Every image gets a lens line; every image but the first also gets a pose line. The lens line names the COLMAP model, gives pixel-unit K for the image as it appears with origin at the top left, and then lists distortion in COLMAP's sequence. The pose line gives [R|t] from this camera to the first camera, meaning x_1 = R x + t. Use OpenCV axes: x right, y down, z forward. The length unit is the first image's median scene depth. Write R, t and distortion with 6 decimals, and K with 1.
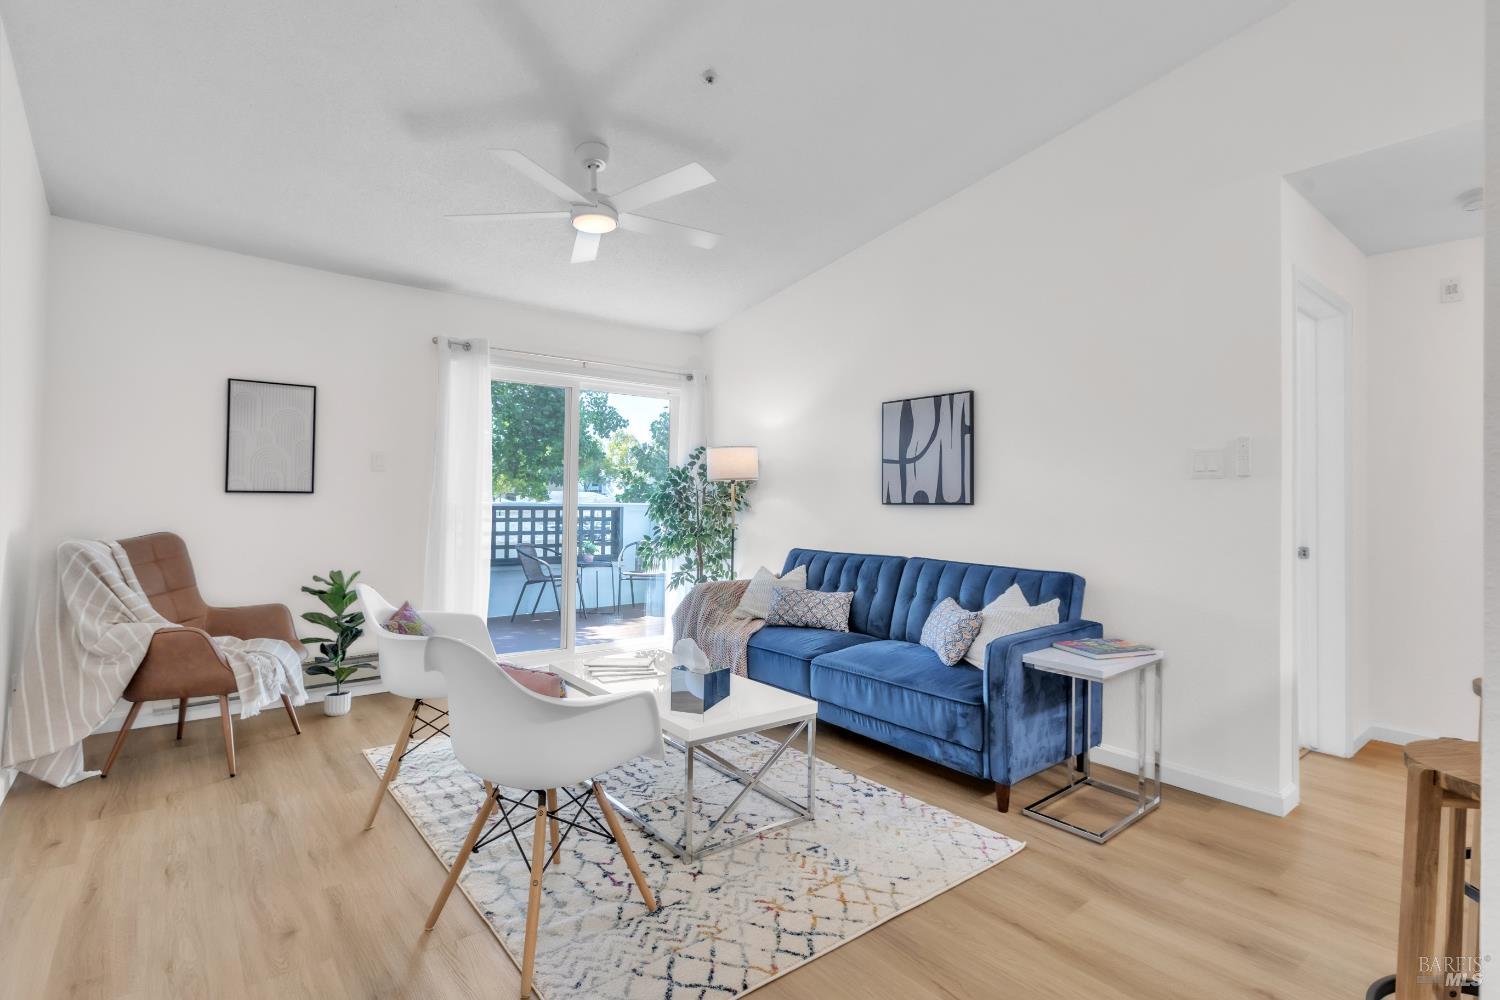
lens RADIAL K [[729.1, 0, 750.0], [0, 729.1, 500.0], [0, 0, 1]] dist [-0.000835, -0.000212]
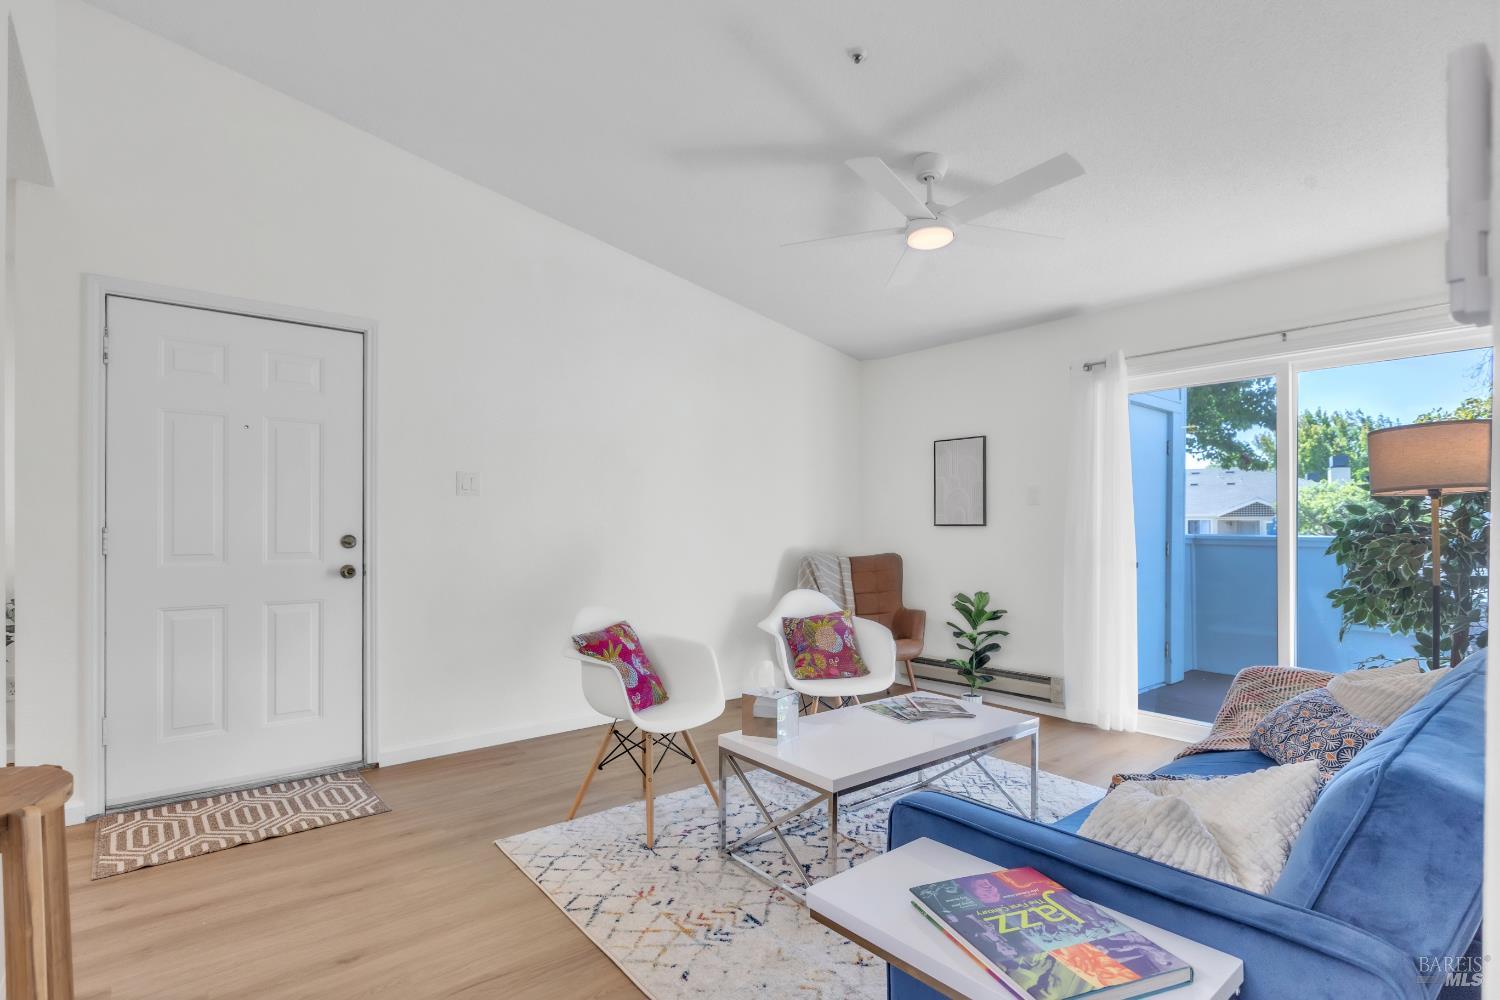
lens RADIAL K [[729.9, 0, 722.3], [0, 729.9, 530.2], [0, 0, 1]] dist [-0.000021, 0.000191]
pose [[-0.021640, -0.010413, -0.999712, 0.749807], [-0.009098, 0.999906, -0.010218, 0.016865], [0.999724, 0.008874, -0.021733, 0.760107]]
